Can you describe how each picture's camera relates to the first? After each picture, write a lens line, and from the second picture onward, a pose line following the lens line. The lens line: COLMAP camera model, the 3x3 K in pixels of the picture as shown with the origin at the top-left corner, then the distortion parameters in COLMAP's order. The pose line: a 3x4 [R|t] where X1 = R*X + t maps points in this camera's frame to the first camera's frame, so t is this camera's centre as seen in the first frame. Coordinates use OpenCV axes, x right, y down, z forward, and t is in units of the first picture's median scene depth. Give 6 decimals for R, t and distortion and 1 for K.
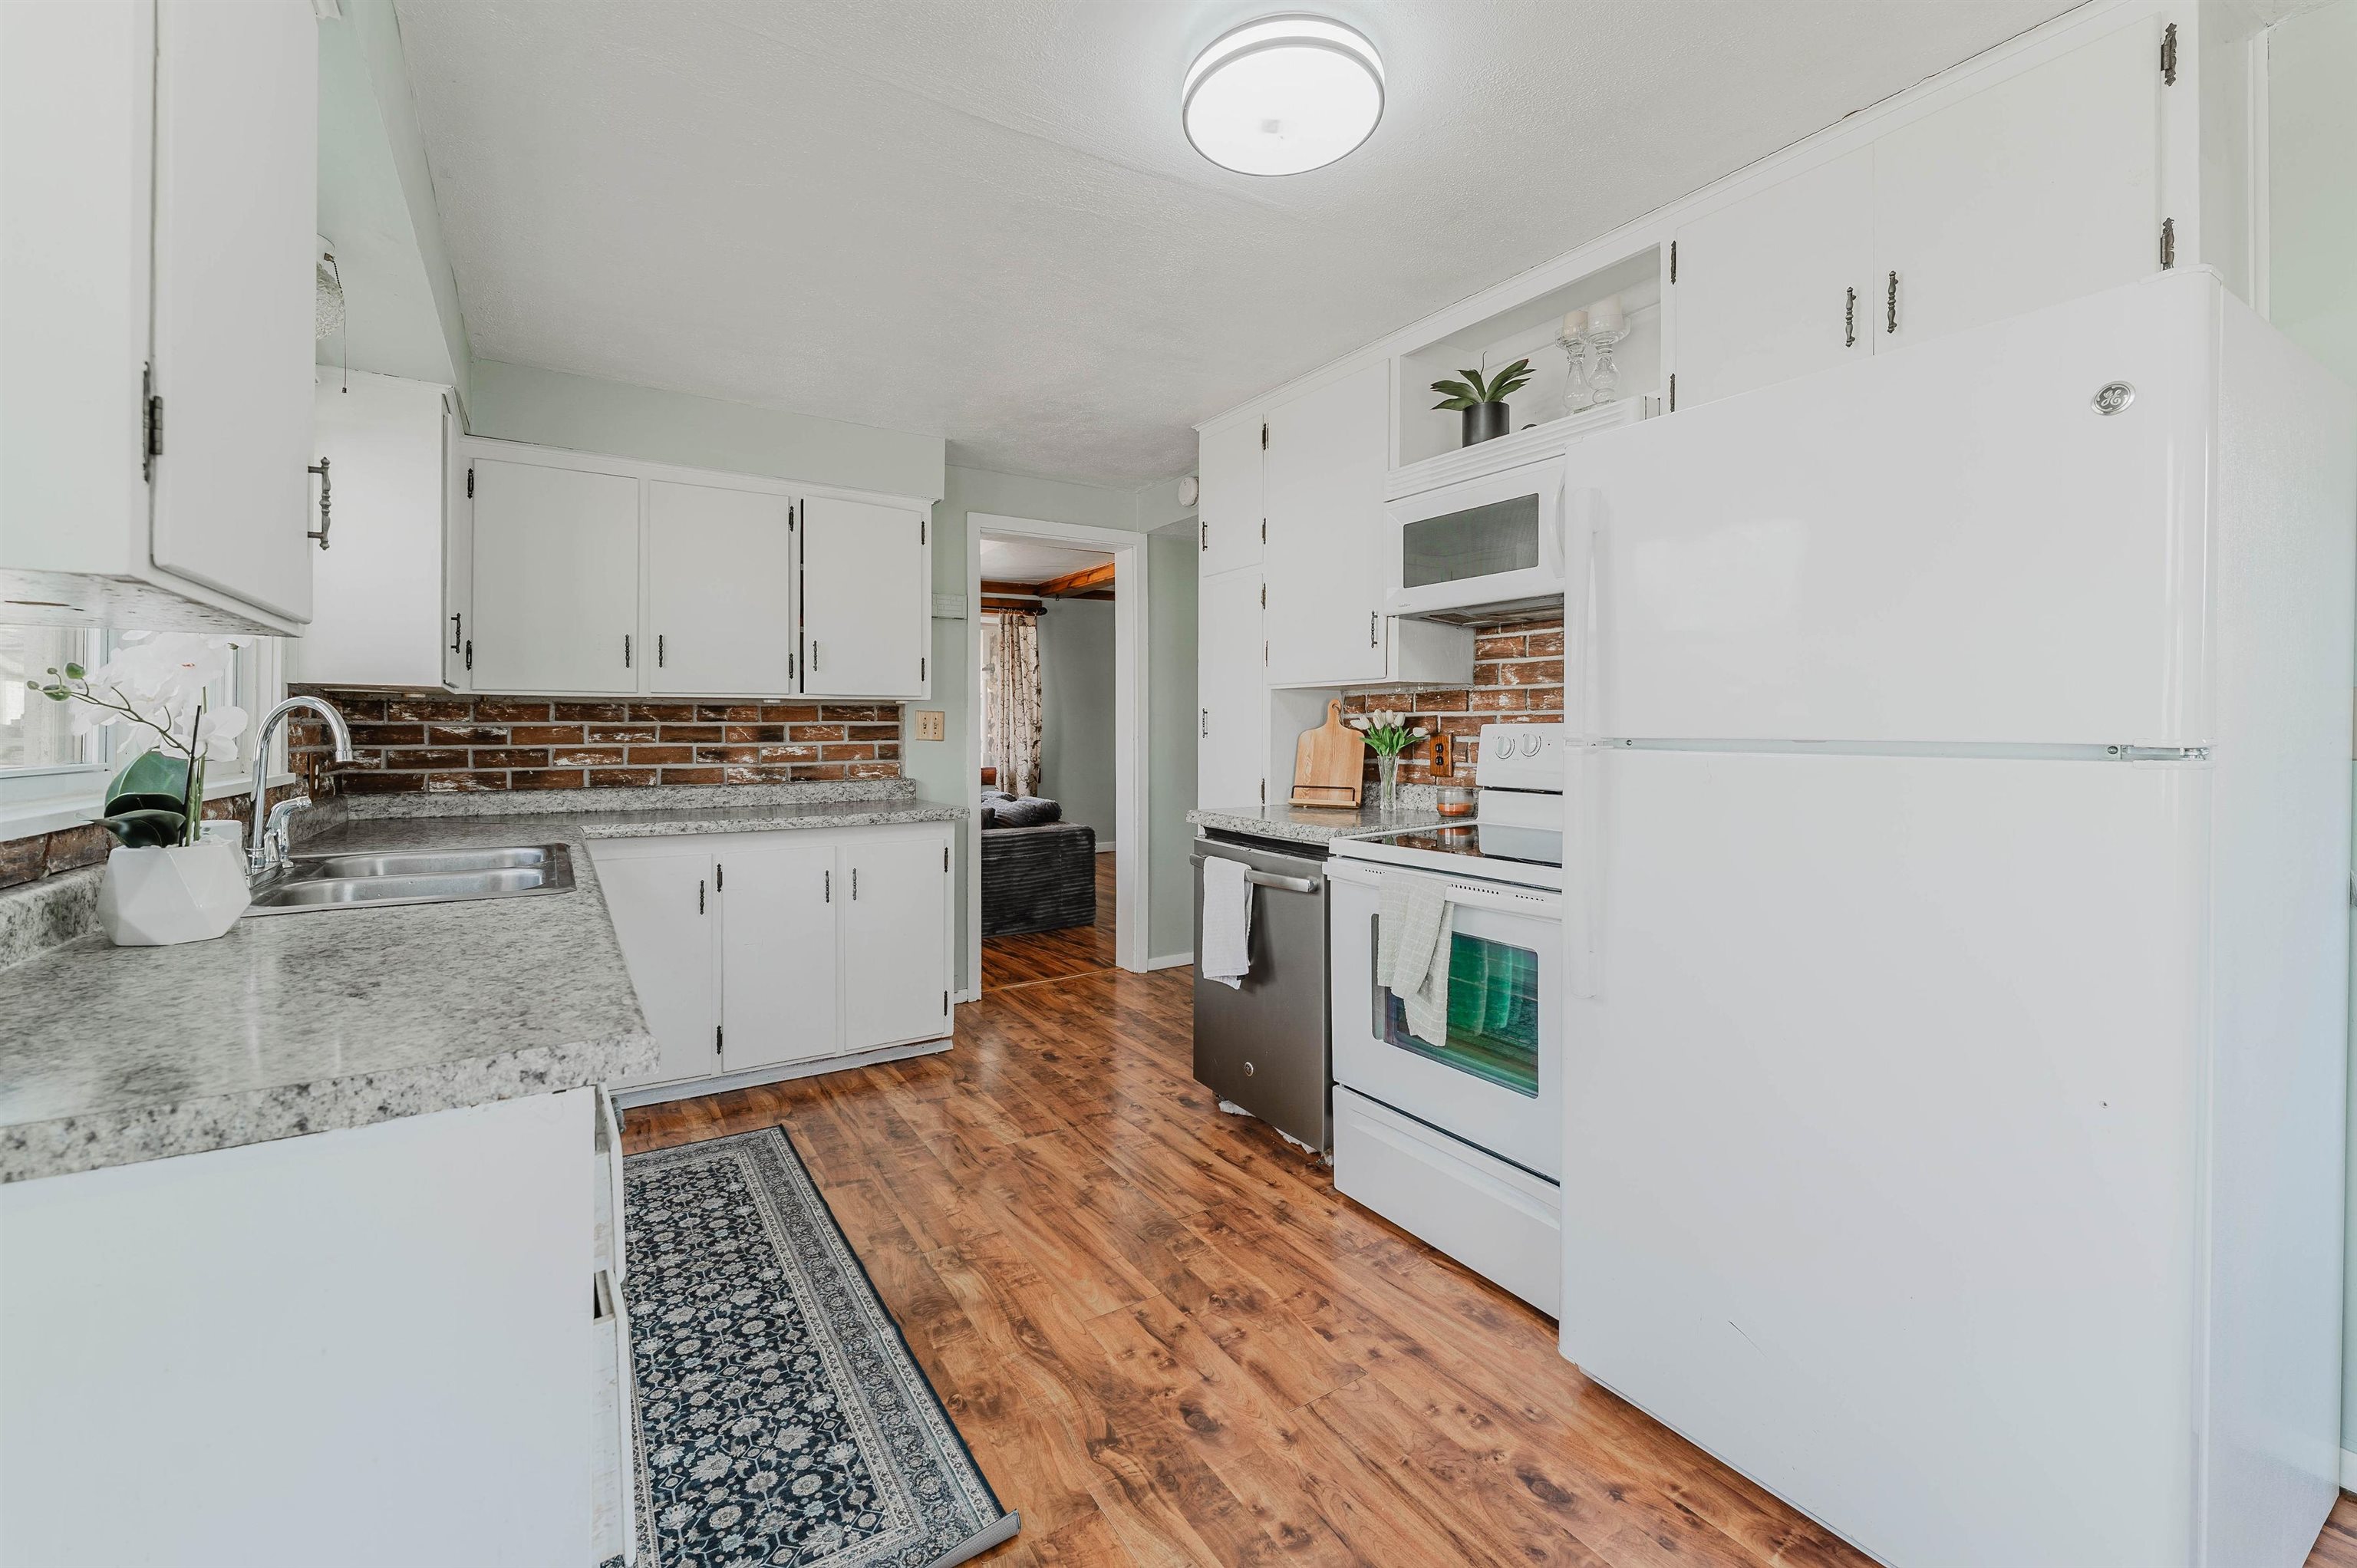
lens RADIAL K [[961.6, 0, 1161.6], [0, 961.6, 730.6], [0, 0, 1]] dist [-0.002072, -0.000506]
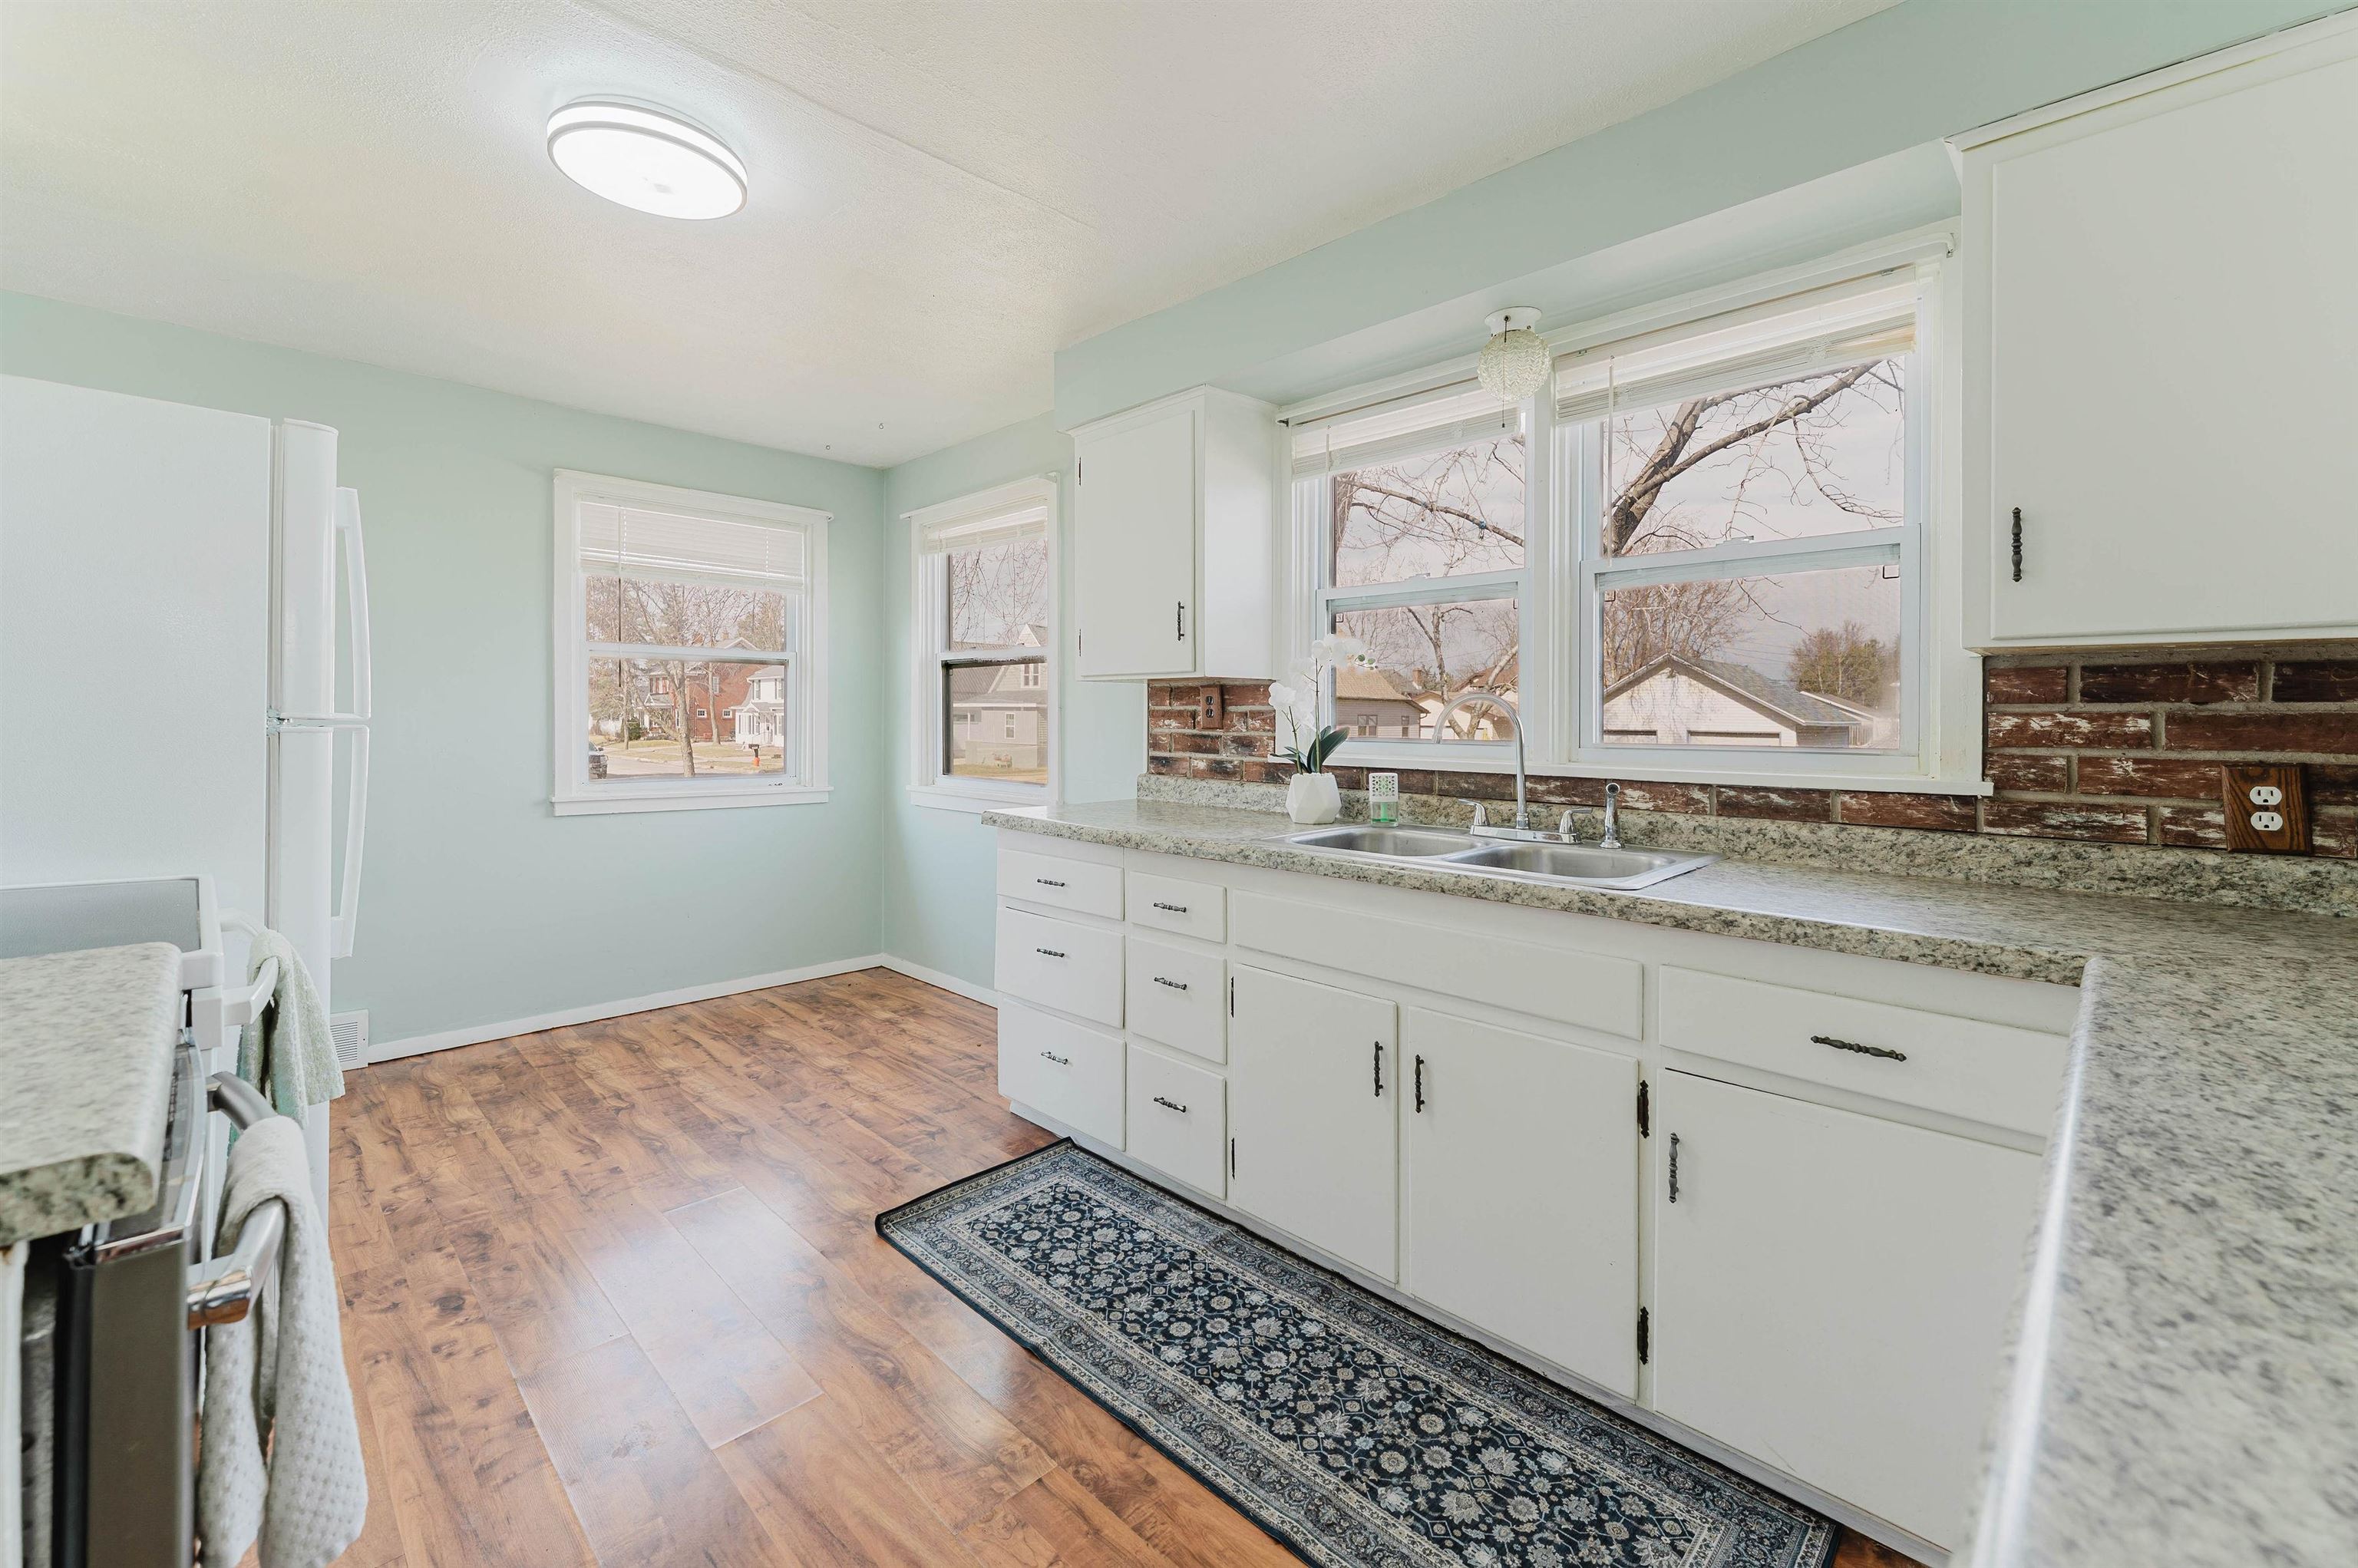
lens RADIAL K [[962.0, 0, 1172.1], [0, 962.0, 717.8], [0, 0, 1]] dist [-0.002072, -0.000506]
pose [[-0.974846, -0.006998, -0.222768, -0.205159], [-0.006229, 0.999972, -0.004154, 0.006590], [0.222791, -0.002662, -0.974863, 2.045833]]
